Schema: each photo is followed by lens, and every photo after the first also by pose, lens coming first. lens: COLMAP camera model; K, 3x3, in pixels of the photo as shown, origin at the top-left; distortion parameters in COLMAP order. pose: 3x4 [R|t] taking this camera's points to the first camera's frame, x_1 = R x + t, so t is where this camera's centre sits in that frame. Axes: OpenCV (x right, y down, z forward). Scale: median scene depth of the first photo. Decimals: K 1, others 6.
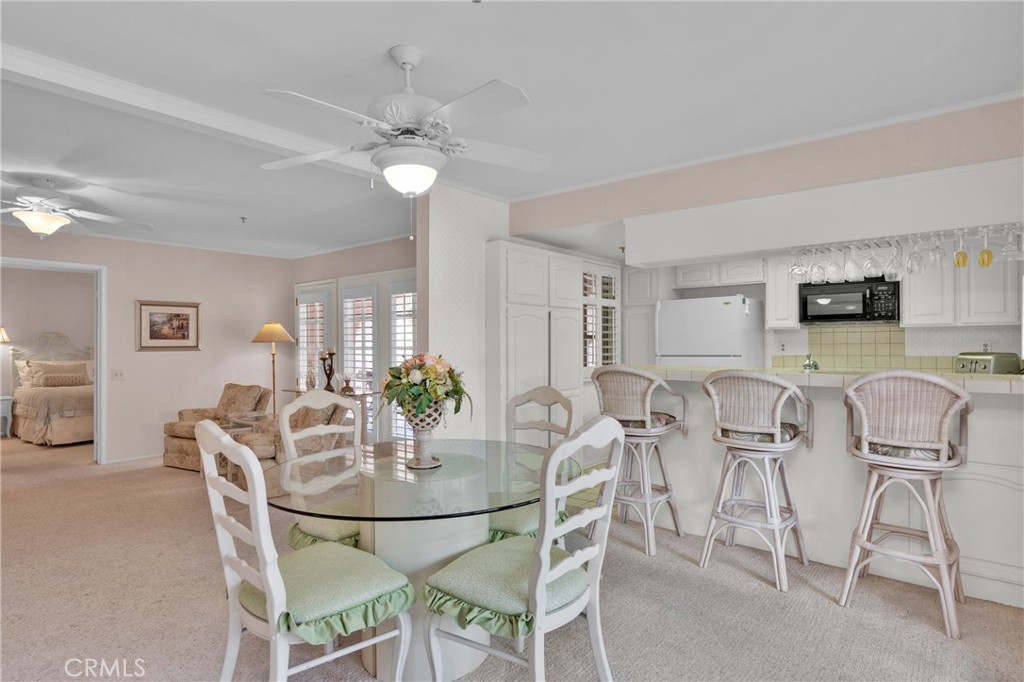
lens RADIAL K [[550.7, 0, 507.2], [0, 550.7, 337.3], [0, 0, 1]] dist [0.003994, -0.001843]
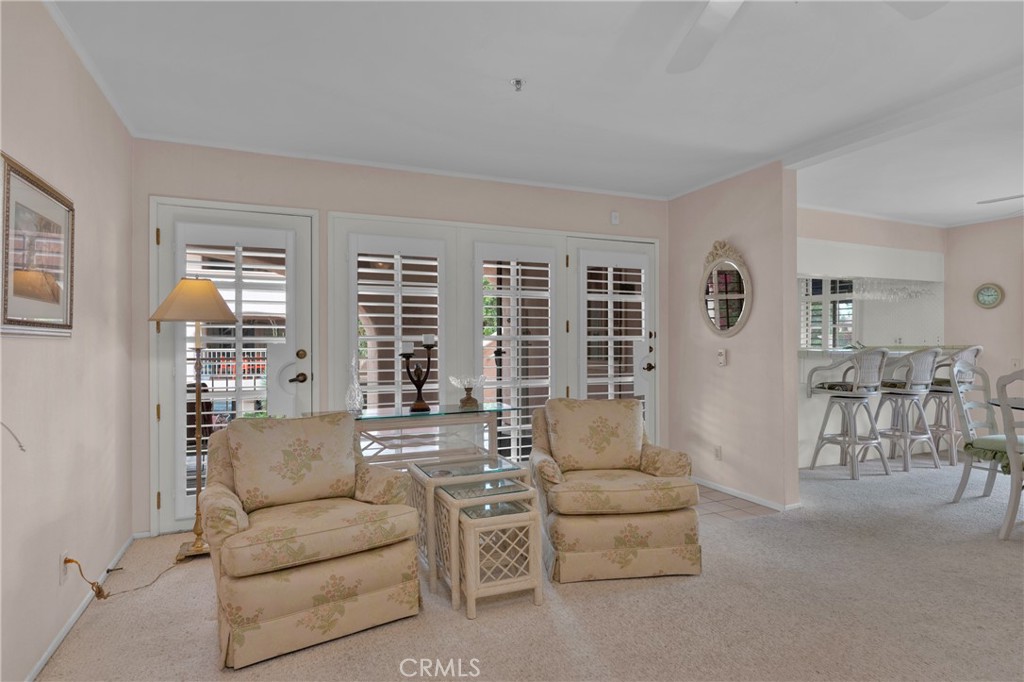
lens RADIAL K [[550.7, 0, 509.3], [0, 550.7, 347.5], [0, 0, 1]] dist [0.003994, -0.001843]
pose [[0.451493, -0.000432, 0.892275, -0.792913], [-0.006254, 0.999974, 0.003649, 0.028597], [-0.892253, -0.007227, 0.451478, 0.648553]]
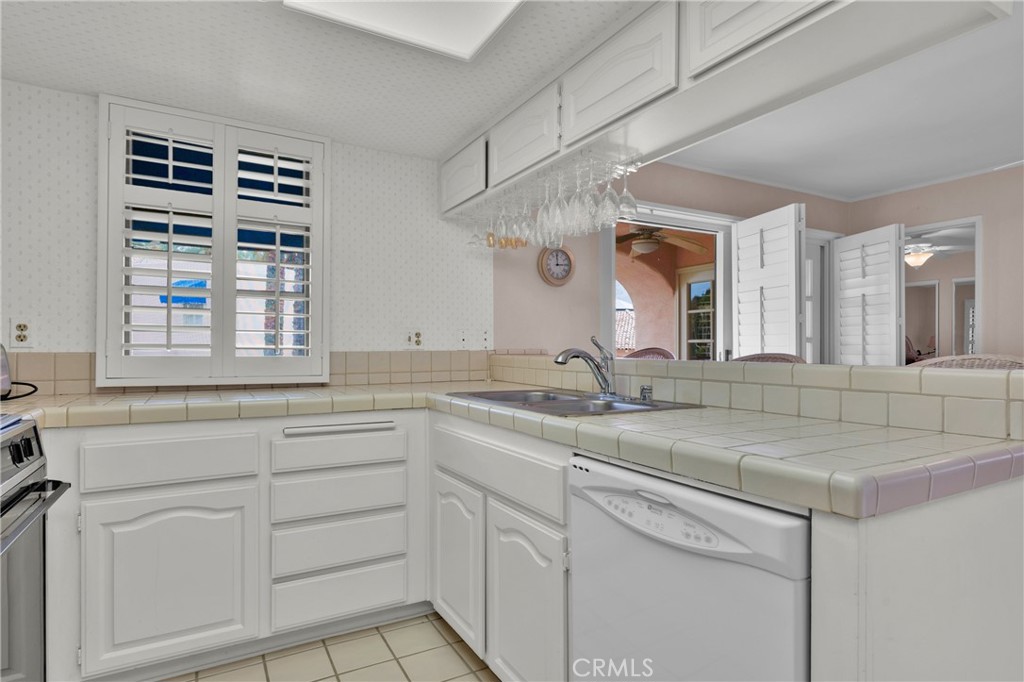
lens RADIAL K [[550.7, 0, 517.2], [0, 550.7, 346.1], [0, 0, 1]] dist [0.003994, -0.001843]
pose [[-0.937178, 0.004511, 0.348822, 0.225678], [0.001495, 0.999959, -0.008915, 0.025777], [-0.348848, -0.007834, -0.937147, 0.871289]]
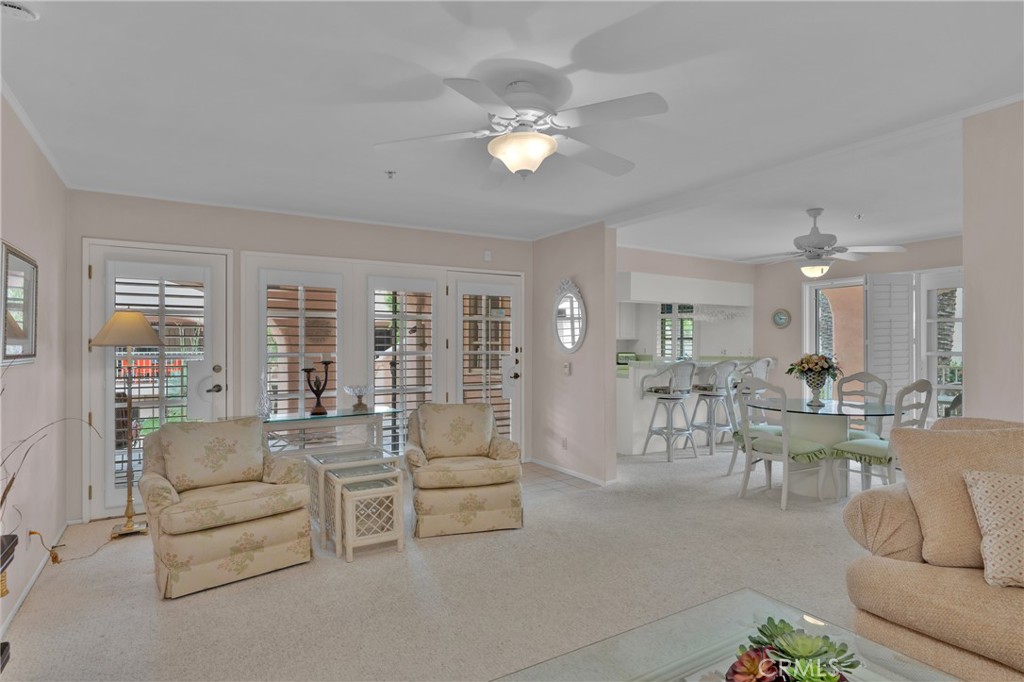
lens RADIAL K [[550.7, 0, 513.2], [0, 550.7, 346.4], [0, 0, 1]] dist [0.003994, -0.001843]
pose [[0.315507, 0.003073, 0.948918, -0.923213], [-0.009657, 0.999953, -0.000028, 0.006299], [-0.948874, -0.009155, 0.315522, 0.524658]]
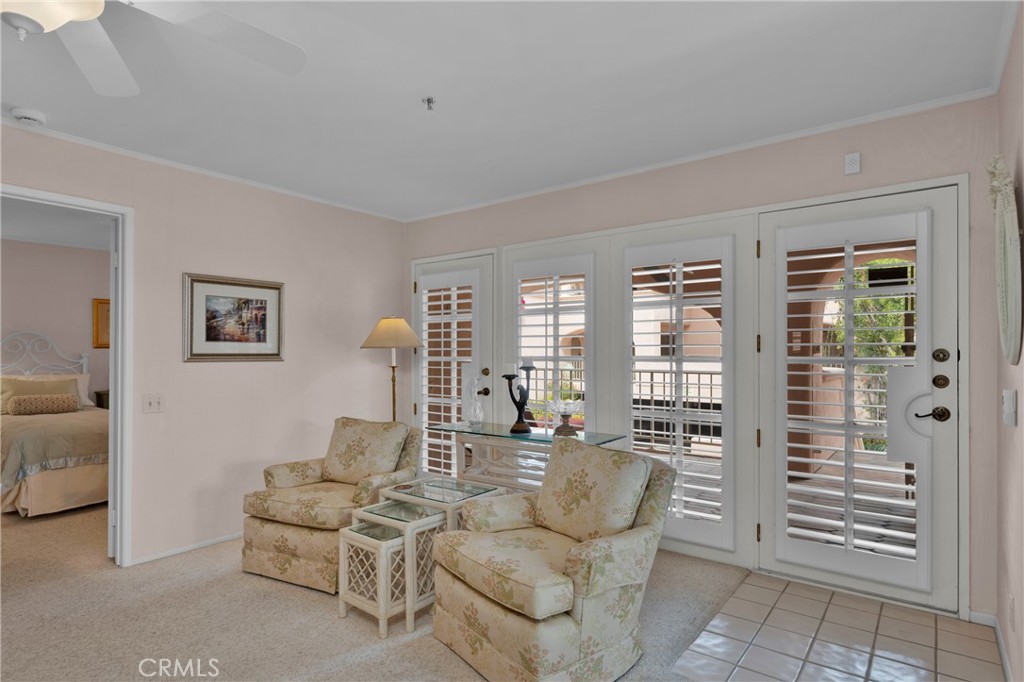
lens RADIAL K [[550.7, 0, 512.8], [0, 550.7, 347.5], [0, 0, 1]] dist [0.003994, -0.001843]
pose [[0.999117, 0.005937, 0.041590, -0.353845], [-0.005932, 0.999982, -0.000236, 0.008532], [-0.041591, -0.000011, 0.999135, 0.412380]]
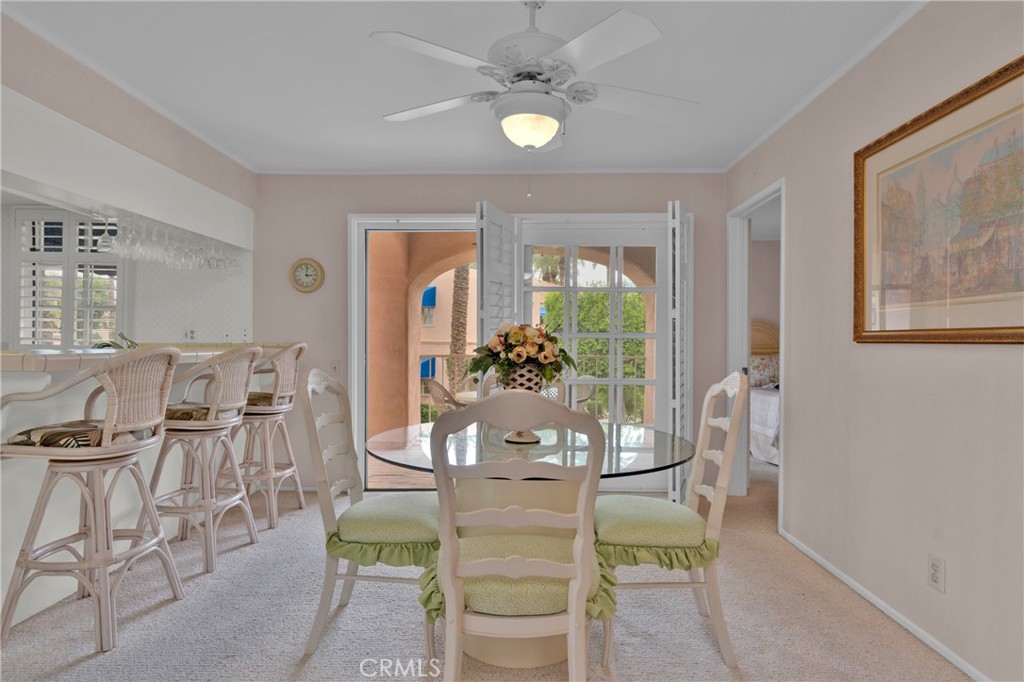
lens RADIAL K [[568.6, 0, 517.7], [0, 568.6, 348.7], [0, 0, 1]] dist [0.000185, -0.000628]
pose [[-0.628922, -0.007785, 0.777430, -0.325356], [-0.009460, 0.999952, 0.002361, 0.027026], [-0.777411, -0.005870, -0.628965, 0.589741]]
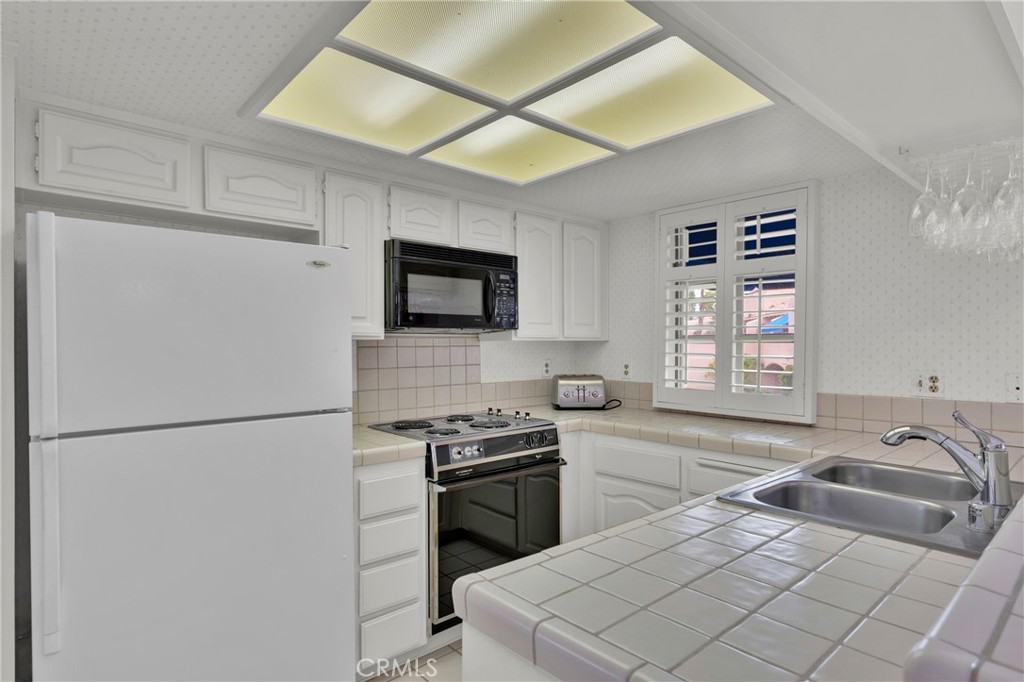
lens RADIAL K [[550.7, 0, 519.7], [0, 550.7, 346.4], [0, 0, 1]] dist [0.003994, -0.001843]
pose [[0.140359, 0.003478, 0.990095, 0.055772], [-0.007218, 0.999971, -0.002489, -0.007477], [-0.990074, -0.006797, 0.140380, 0.688543]]
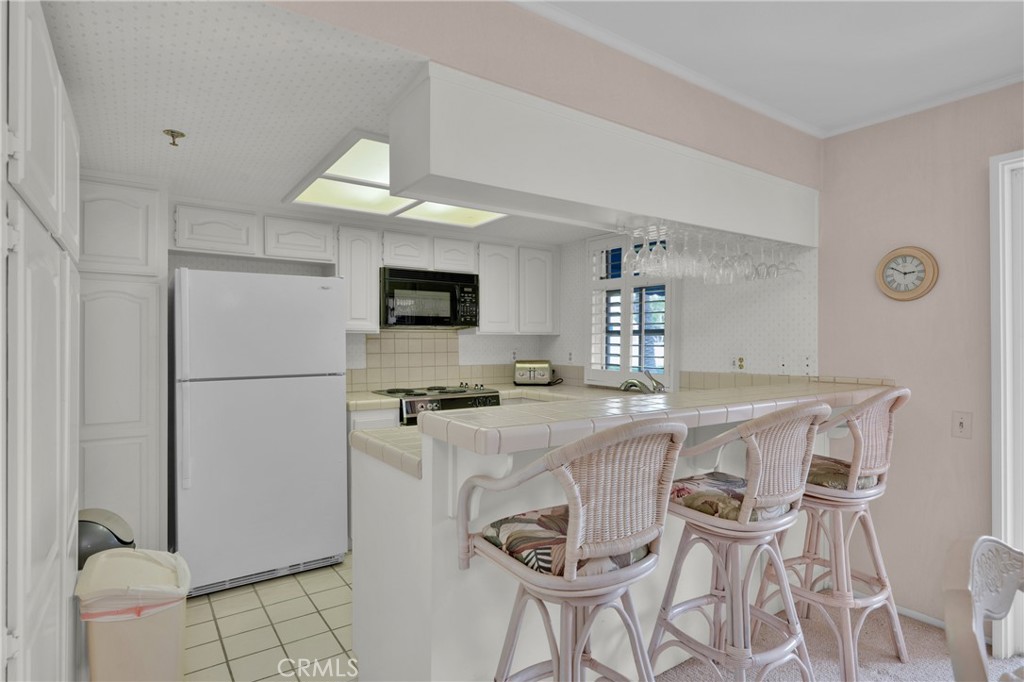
lens RADIAL K [[550.7, 0, 522.5], [0, 550.7, 343.5], [0, 0, 1]] dist [0.003994, -0.001843]
pose [[0.256457, 0.006414, 0.966534, -0.110863], [-0.008341, 0.999955, -0.004422, 0.000083], [-0.966520, -0.006928, 0.256499, 0.530411]]
